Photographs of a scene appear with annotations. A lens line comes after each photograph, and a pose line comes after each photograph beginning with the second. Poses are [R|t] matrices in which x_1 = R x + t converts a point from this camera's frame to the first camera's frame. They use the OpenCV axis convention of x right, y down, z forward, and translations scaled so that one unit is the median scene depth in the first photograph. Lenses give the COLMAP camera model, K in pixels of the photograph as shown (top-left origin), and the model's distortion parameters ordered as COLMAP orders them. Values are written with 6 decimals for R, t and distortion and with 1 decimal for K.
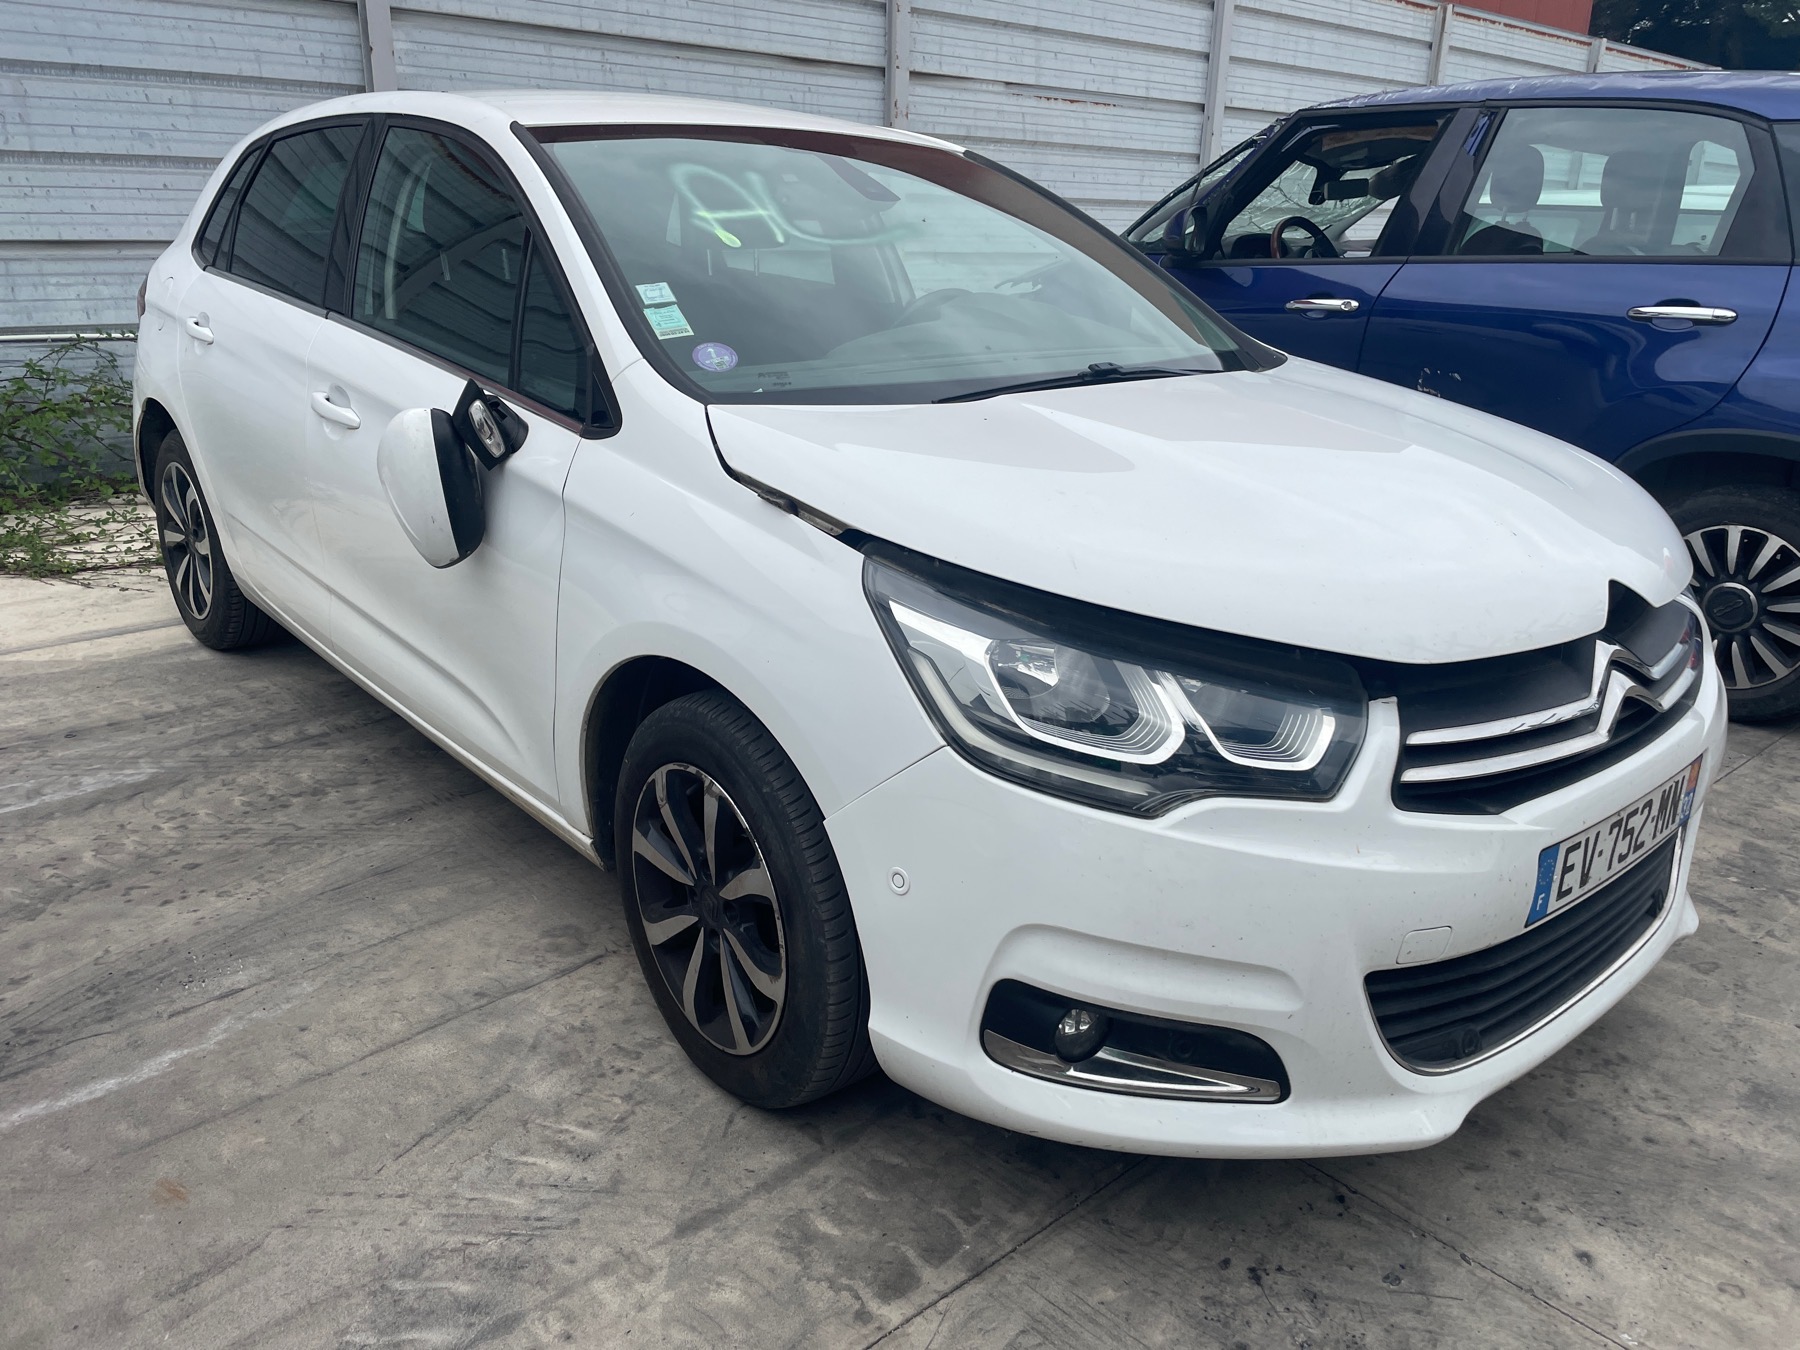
lens RADIAL K [[1358.0, 0, 900.0], [0, 1358.0, 675.0], [0, 0, 1]] dist [0.043812, -0.069315]
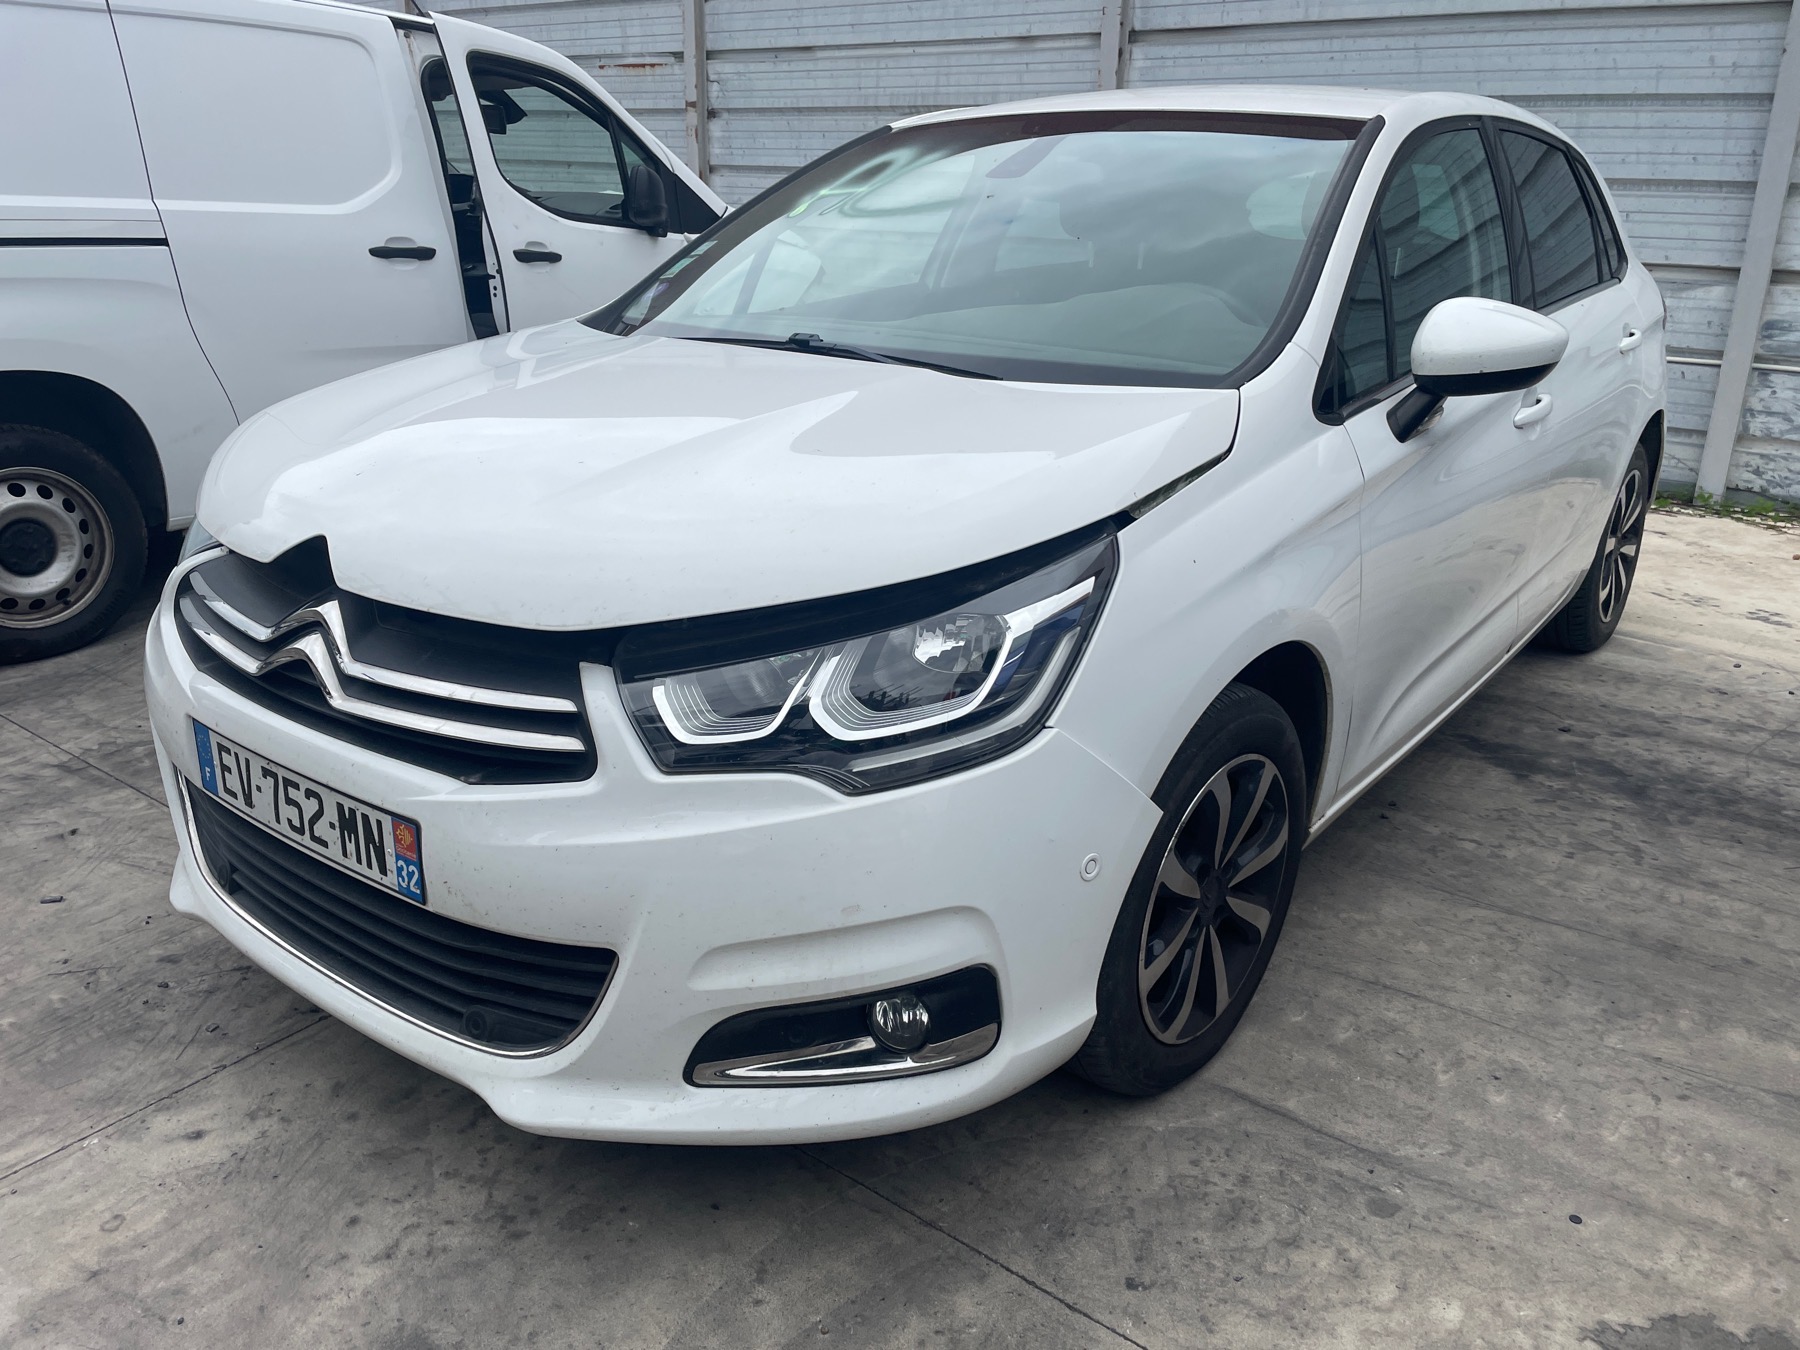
lens RADIAL K [[1358.0, 0, 900.0], [0, 1358.0, 675.0], [0, 0, 1]] dist [0.043812, -0.069315]
pose [[0.189534, 0.302365, -0.934159, 1.158943], [-0.333598, 0.914638, 0.228362, -0.253401], [0.923466, 0.268351, 0.274223, 0.870545]]
